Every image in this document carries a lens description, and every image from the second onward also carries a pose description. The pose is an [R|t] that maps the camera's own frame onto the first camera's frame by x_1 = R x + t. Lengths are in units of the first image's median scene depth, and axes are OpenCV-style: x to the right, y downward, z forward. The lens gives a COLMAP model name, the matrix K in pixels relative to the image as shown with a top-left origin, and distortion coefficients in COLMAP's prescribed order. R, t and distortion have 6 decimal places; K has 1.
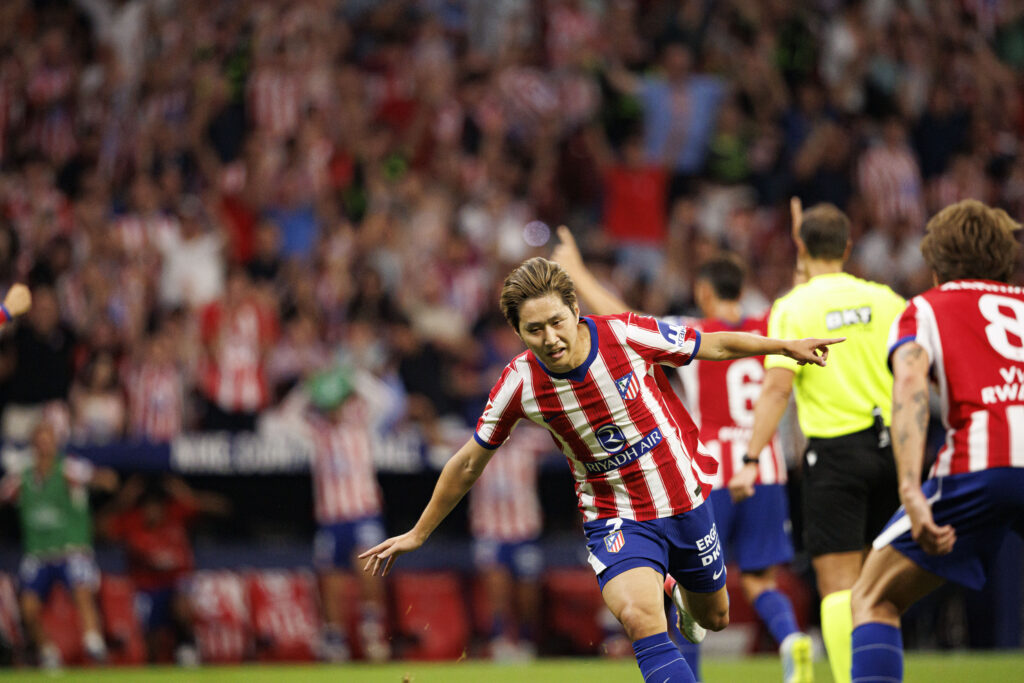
lens RADIAL K [[6059.3, 0, 512.0], [0, 6059.3, 341.5], [0, 0, 1]] dist [-4.931410, -6.672057]
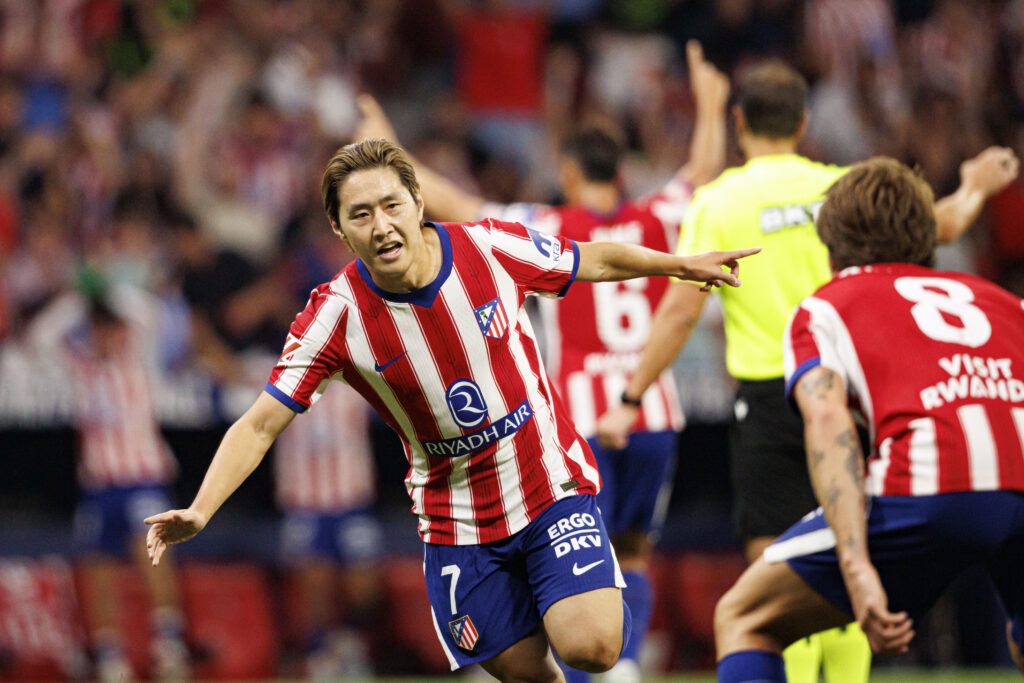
lens RADIAL K [[6211.1, 0, 512.0], [0, 6211.1, 341.5], [0, 0, 1]] dist [-0.864306, -10.772229]
pose [[0.999715, -0.001820, 0.023796, 0.003643], [0.002067, 0.999944, -0.010381, 0.019323], [-0.023776, 0.010427, 0.999663, 0.235738]]
